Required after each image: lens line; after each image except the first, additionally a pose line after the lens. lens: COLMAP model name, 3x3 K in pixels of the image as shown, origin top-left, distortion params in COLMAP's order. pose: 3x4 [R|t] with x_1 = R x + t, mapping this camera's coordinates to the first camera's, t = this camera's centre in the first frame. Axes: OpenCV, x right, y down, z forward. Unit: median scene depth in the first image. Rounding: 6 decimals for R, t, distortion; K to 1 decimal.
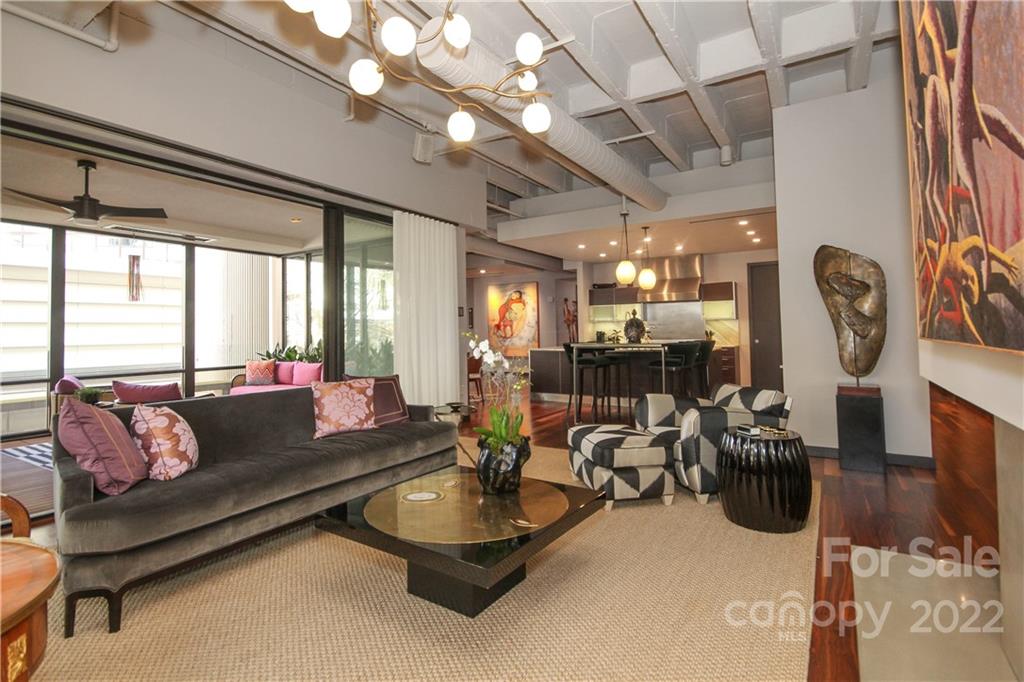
lens RADIAL K [[494.3, 0, 512.9], [0, 494.3, 336.7], [0, 0, 1]] dist [-0.000005, -0.000503]
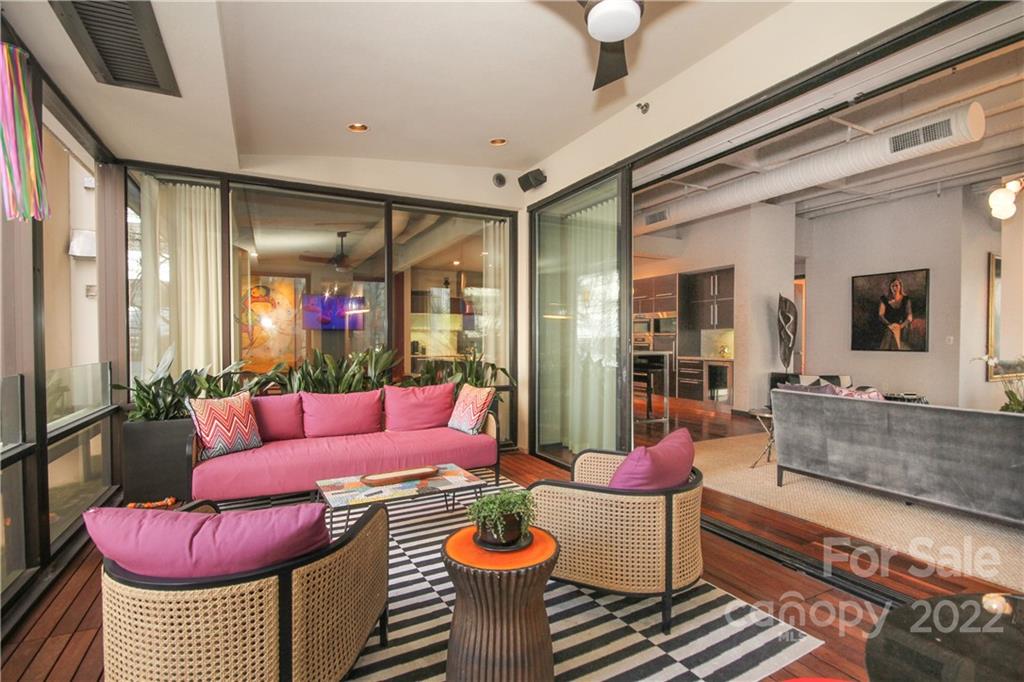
lens RADIAL K [[477.8, 0, 506.7], [0, 477.8, 348.8], [0, 0, 1]] dist [-0.000469, -0.002446]
pose [[0.523041, -0.004127, 0.852297, -0.523851], [0.002546, 0.999991, 0.003280, 0.001846], [-0.852303, 0.000455, 0.523047, 0.381506]]
